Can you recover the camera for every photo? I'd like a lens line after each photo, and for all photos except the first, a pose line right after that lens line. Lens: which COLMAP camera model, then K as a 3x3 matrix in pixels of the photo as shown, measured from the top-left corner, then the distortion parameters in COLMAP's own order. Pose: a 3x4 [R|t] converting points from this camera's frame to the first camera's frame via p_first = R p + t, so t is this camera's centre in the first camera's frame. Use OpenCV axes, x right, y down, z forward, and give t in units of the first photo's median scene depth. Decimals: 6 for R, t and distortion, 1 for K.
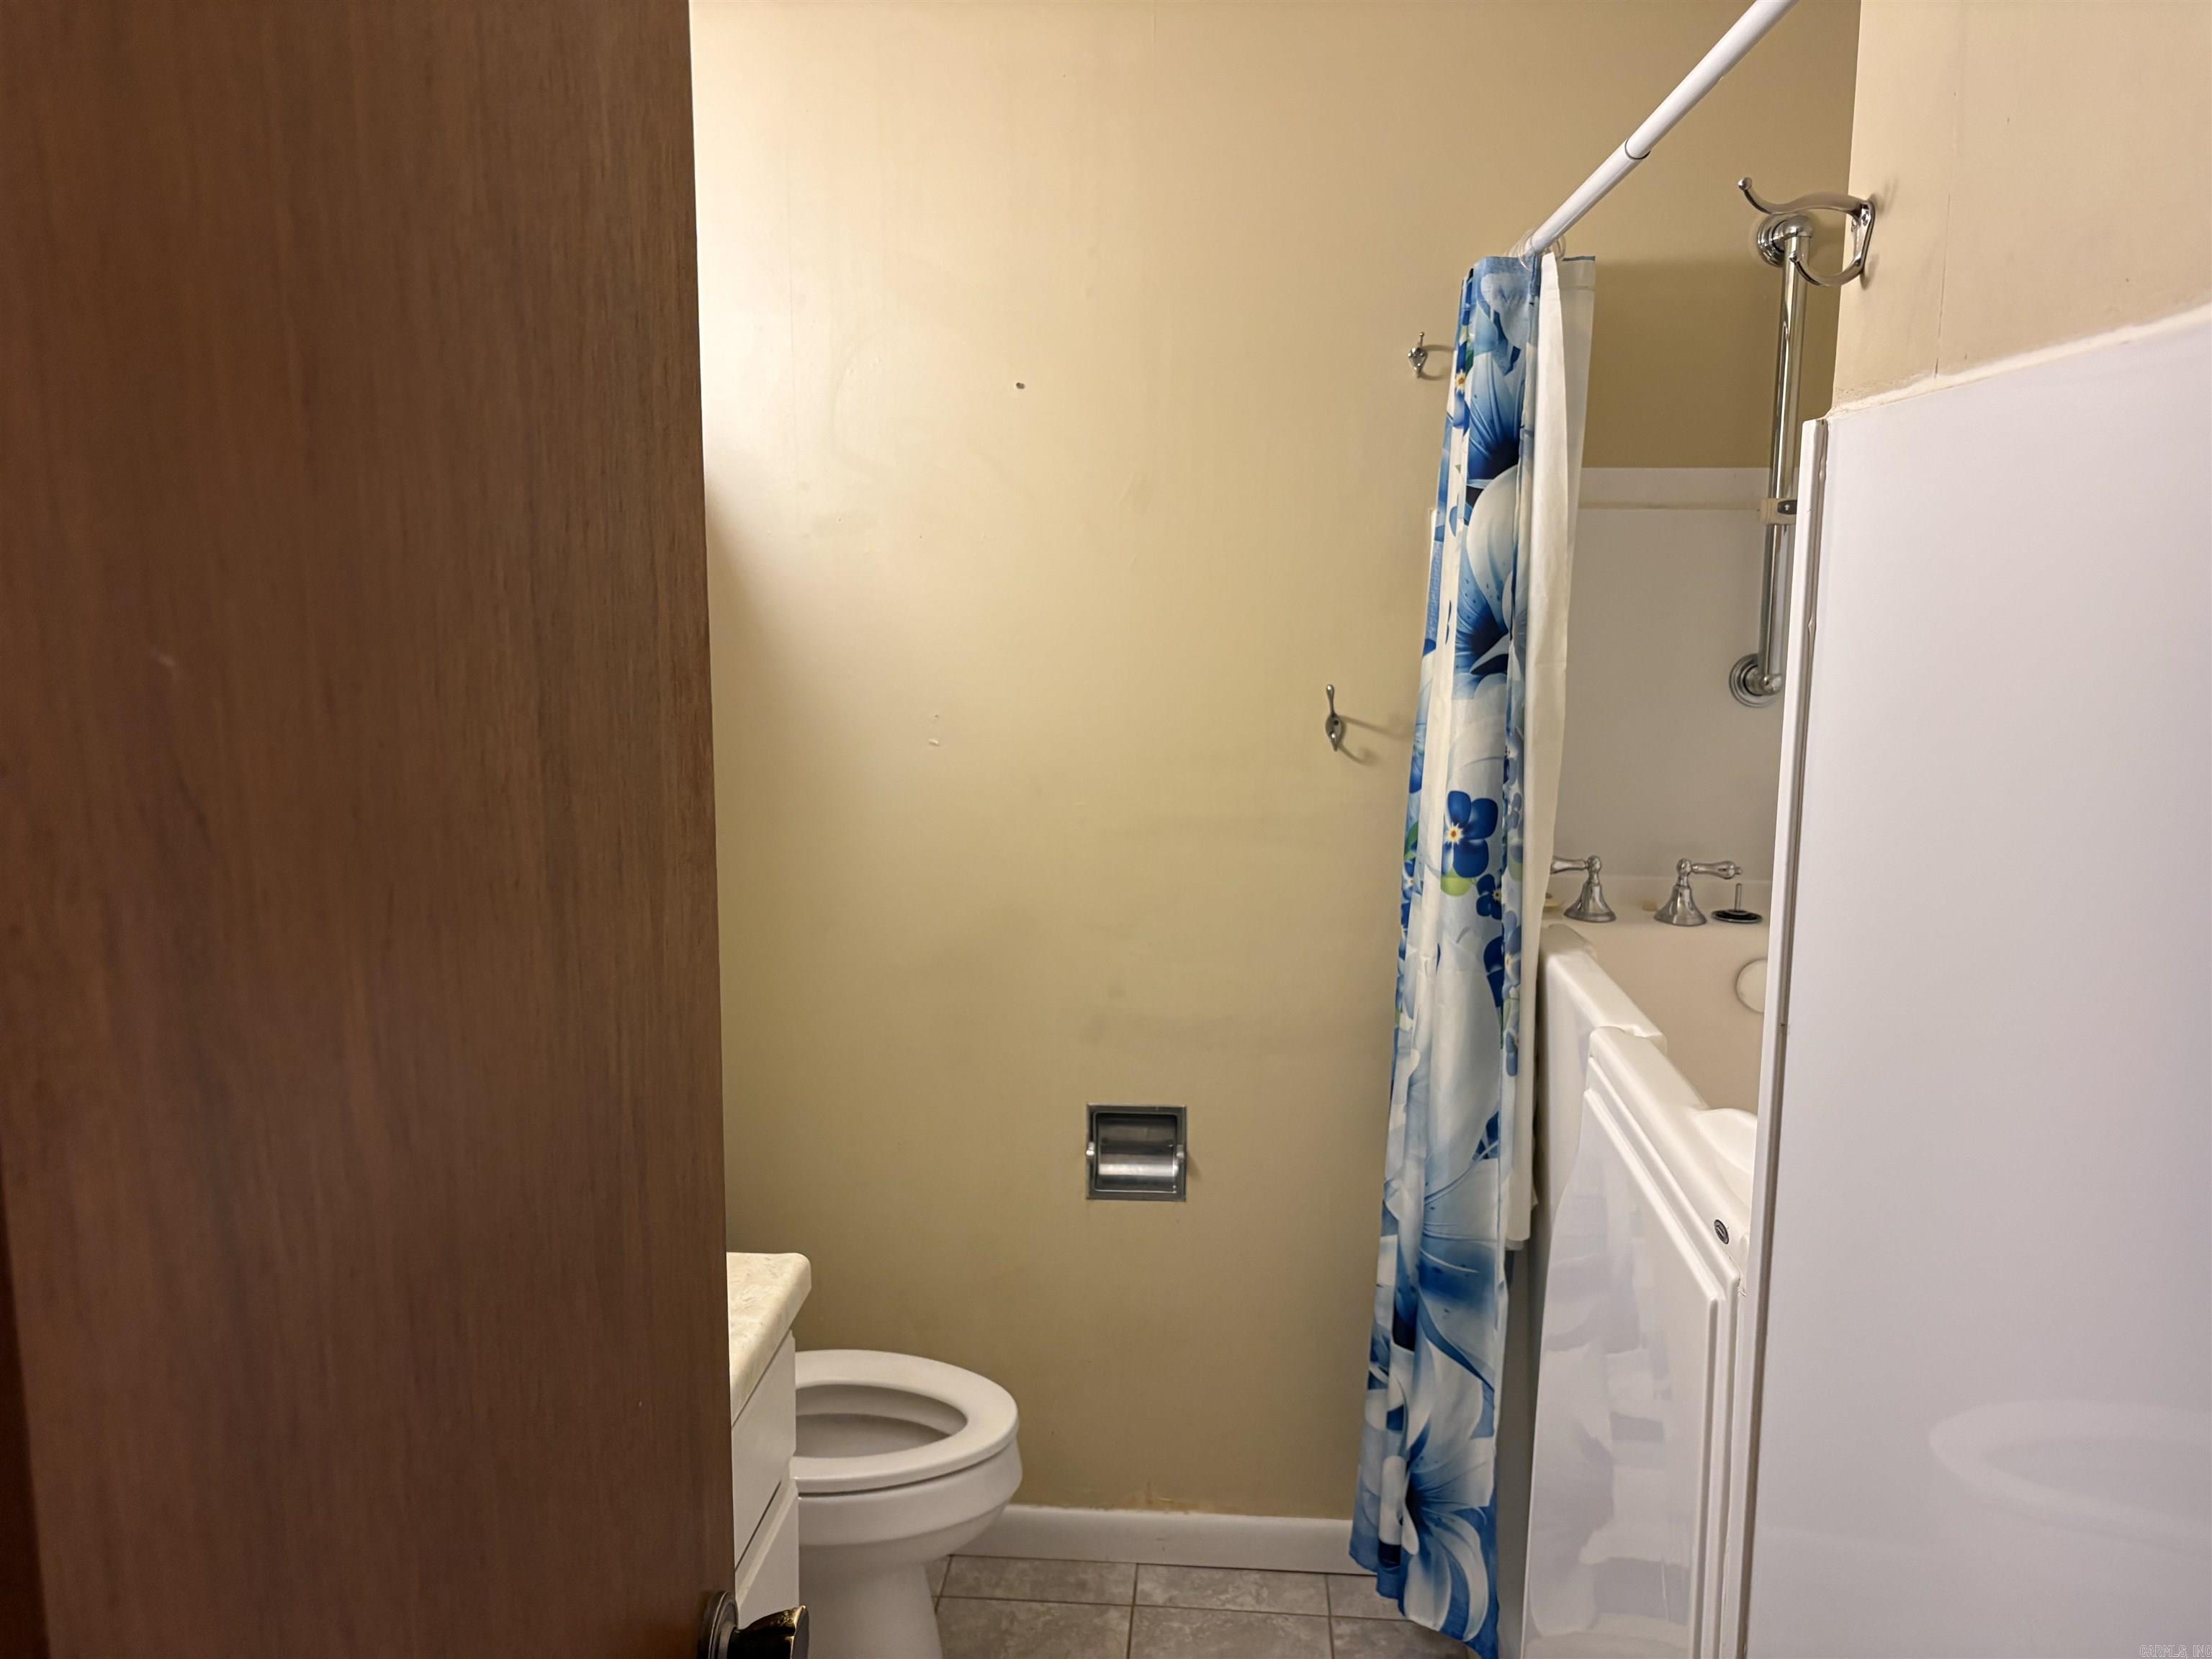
lens RADIAL K [[1677.6, 0, 1107.2], [0, 1677.6, 829.8], [0, 0, 1]] dist [0.039282, -0.000551]
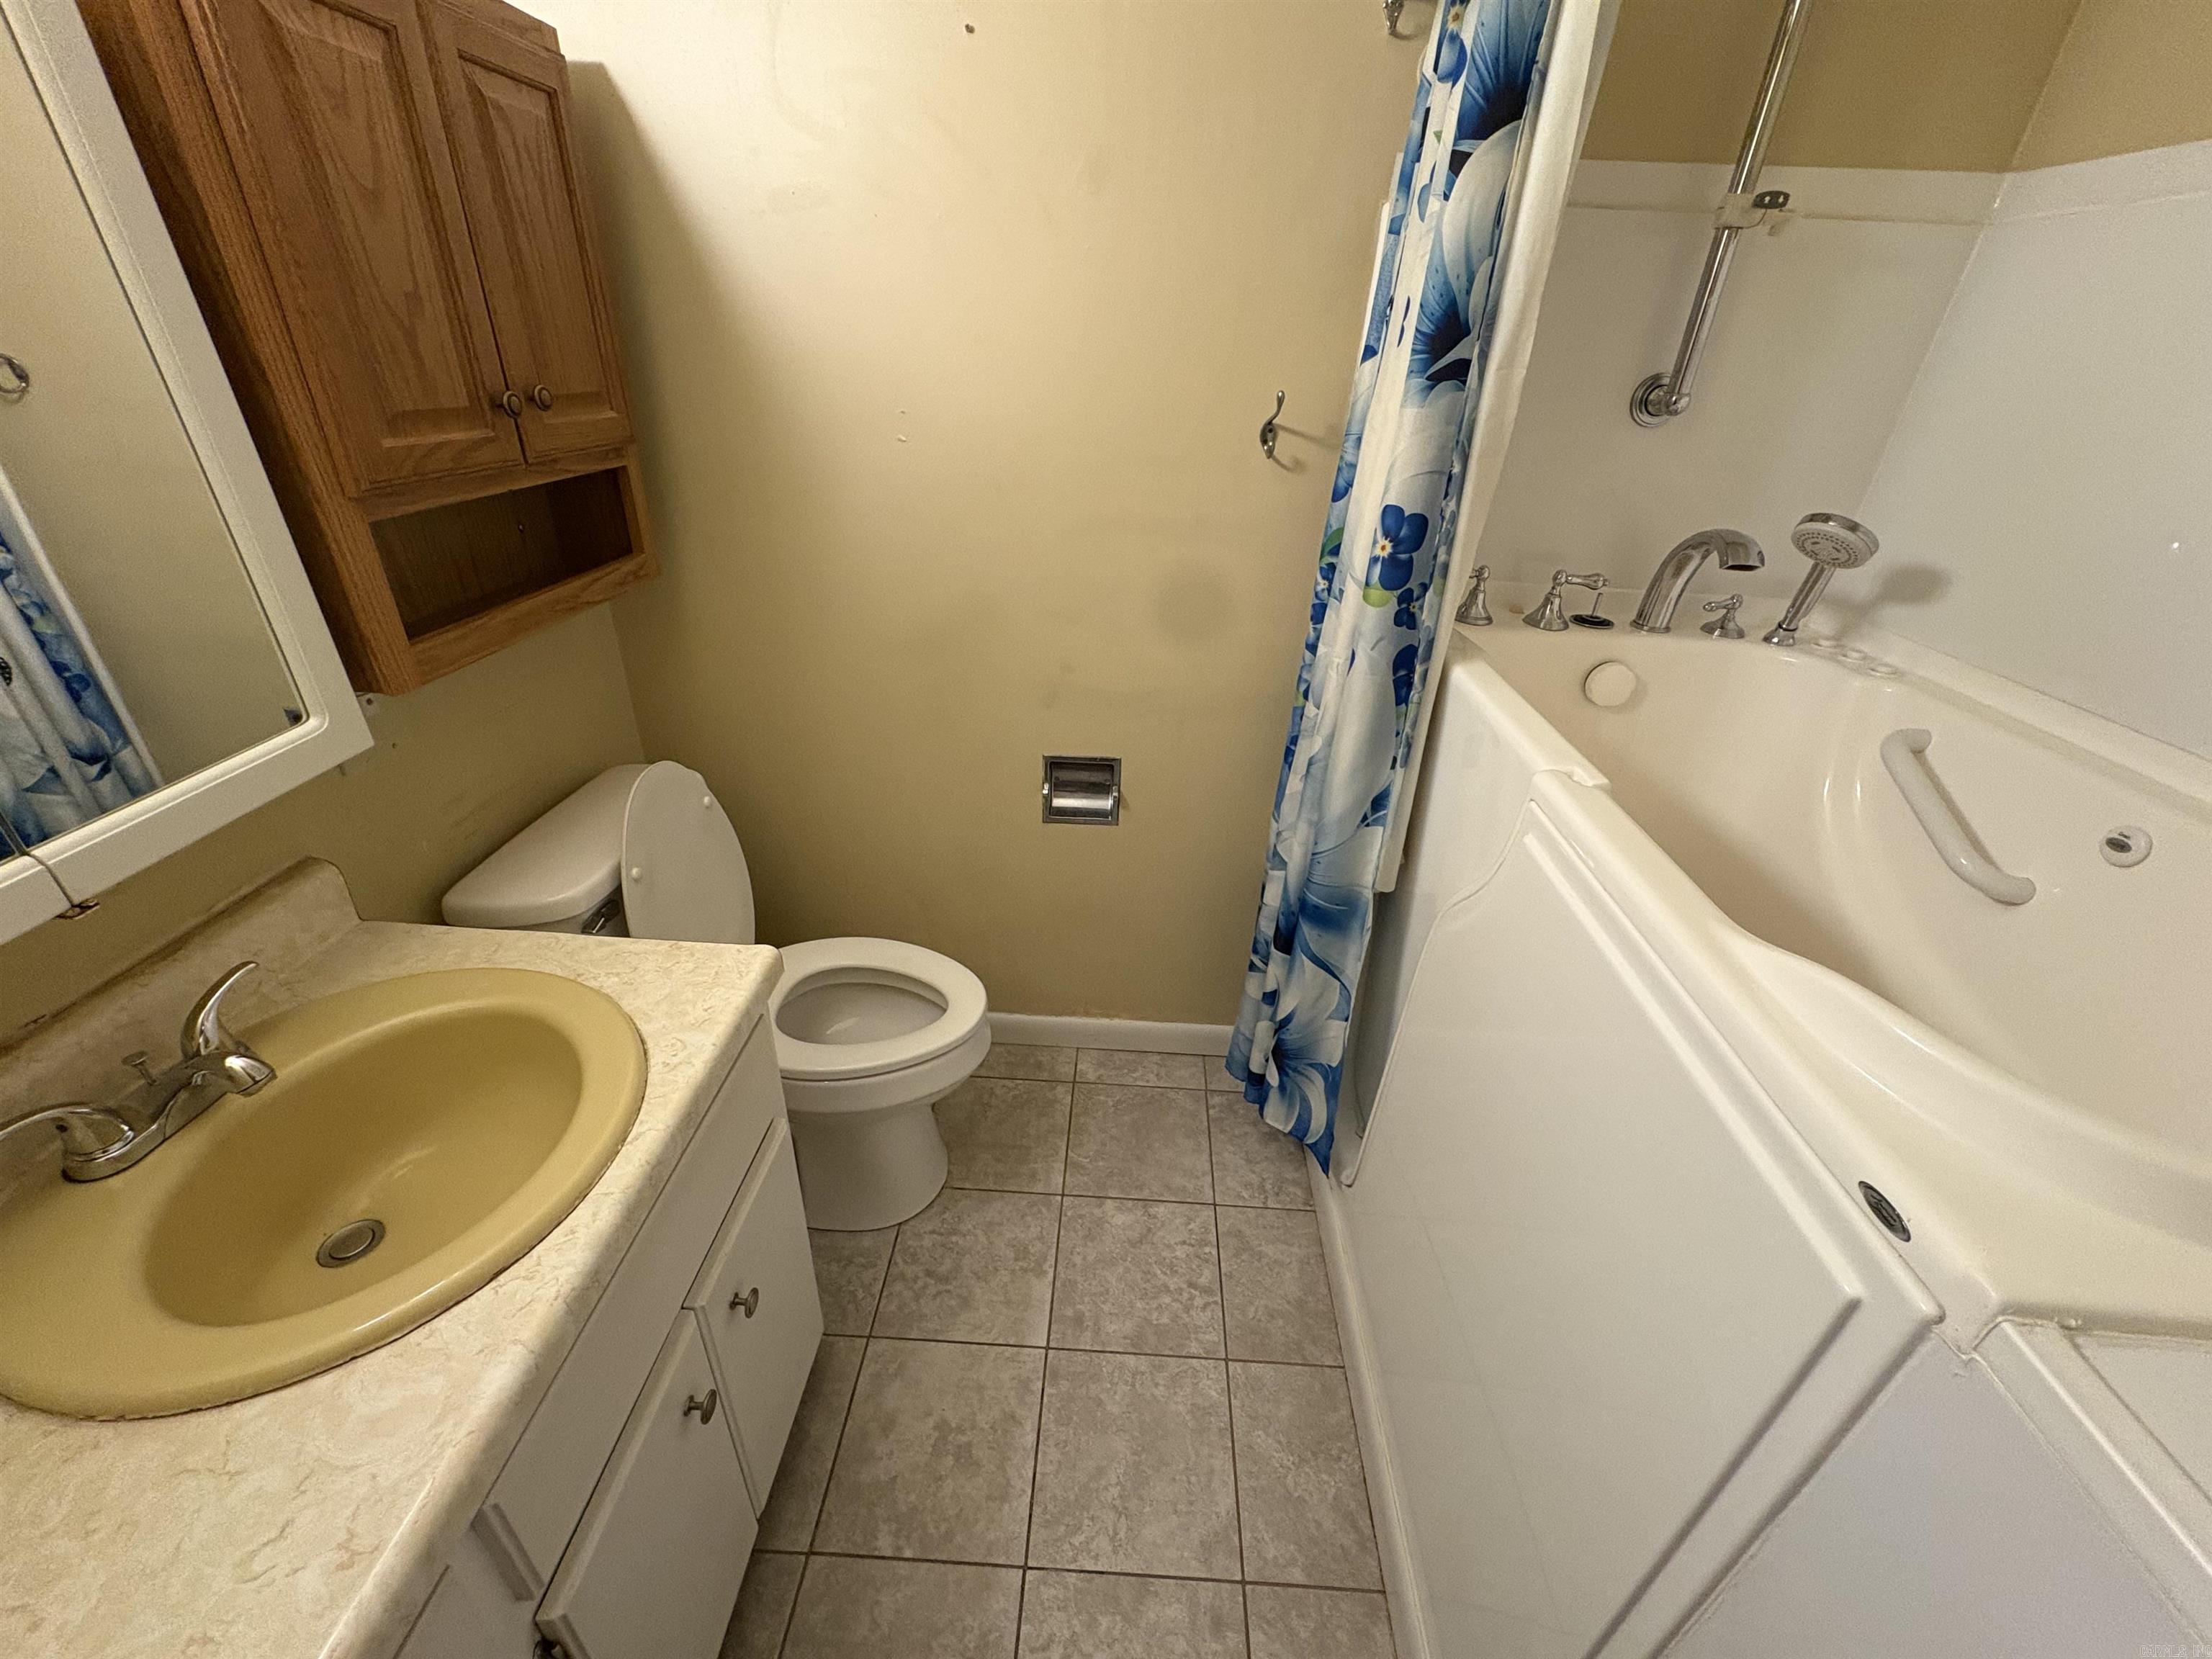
lens RADIAL K [[881.5, 0, 1105.7], [0, 881.5, 832.5], [0, 0, 1]] dist [-0.000287, 0.000497]
pose [[0.999035, 0.011919, 0.042279, 0.008743], [-0.026077, 0.935459, 0.352472, -0.019782], [-0.035350, -0.353234, 0.934867, 0.393547]]
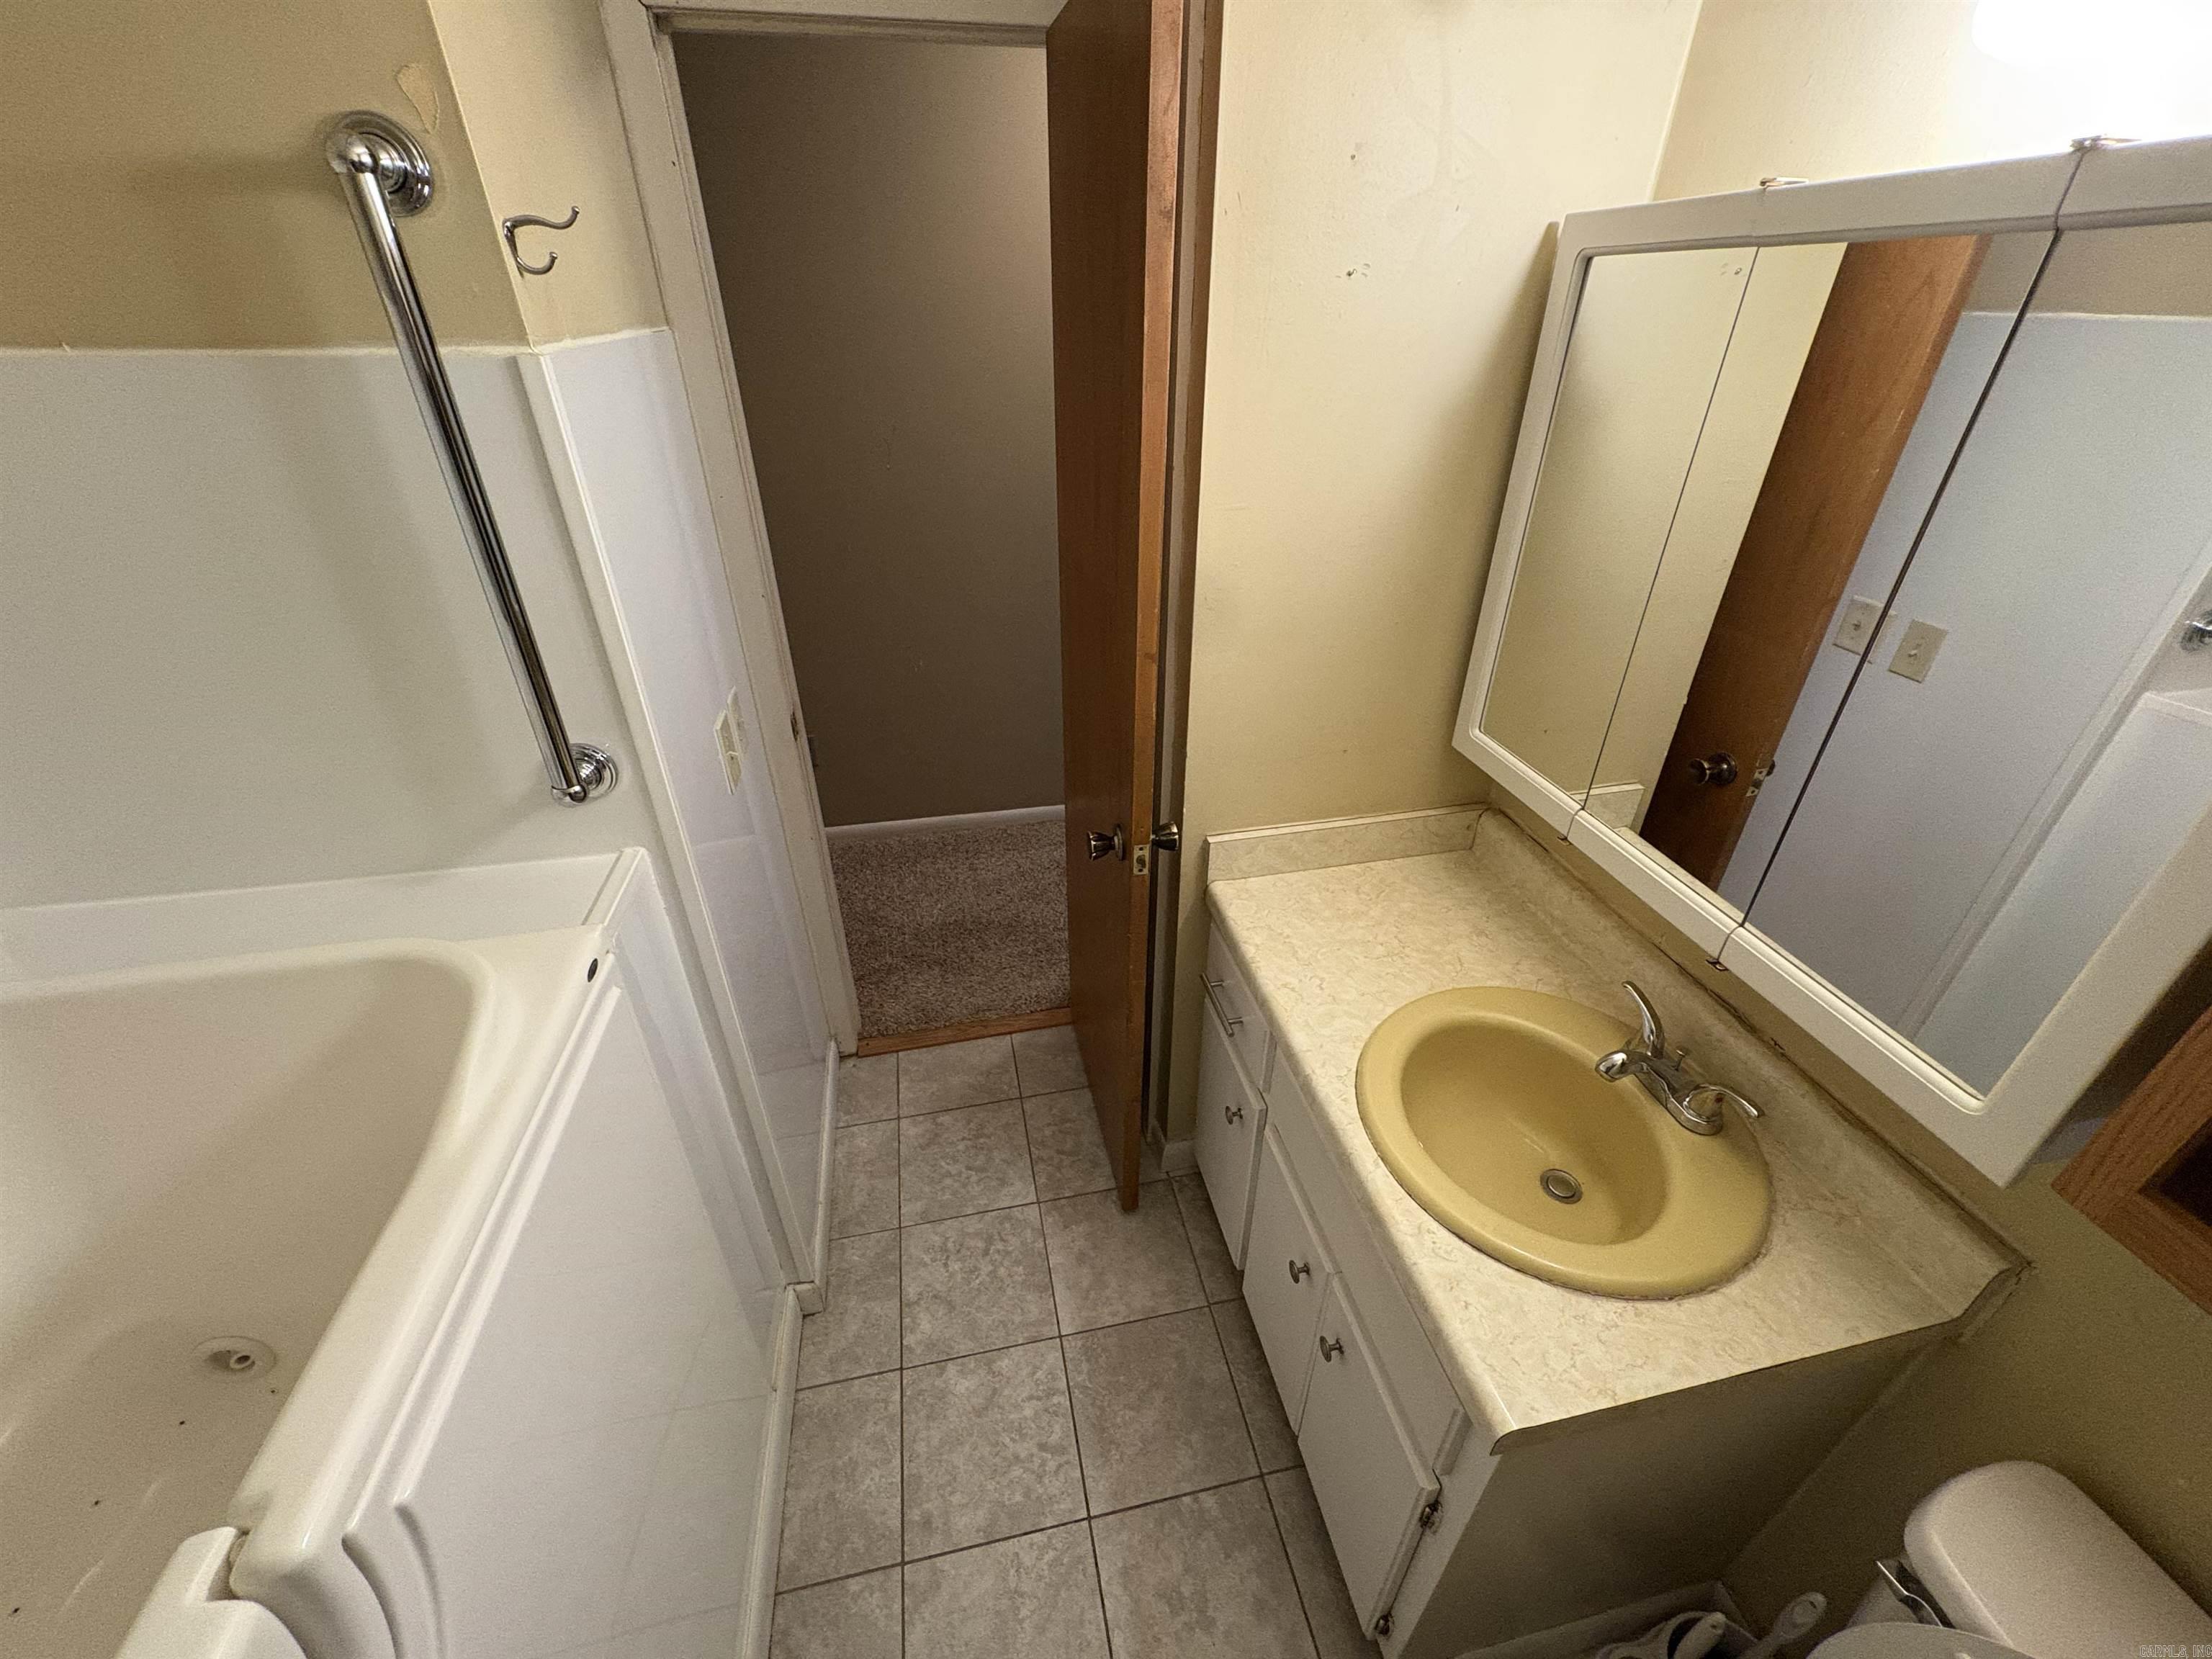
lens RADIAL K [[881.5, 0, 1107.6], [0, 881.5, 827.2], [0, 0, 1]] dist [-0.000287, 0.000497]
pose [[-0.961636, 0.134736, -0.238960, 0.058784], [-0.049842, 0.770766, 0.635166, -0.198339], [0.269762, 0.622709, -0.734481, 0.884038]]
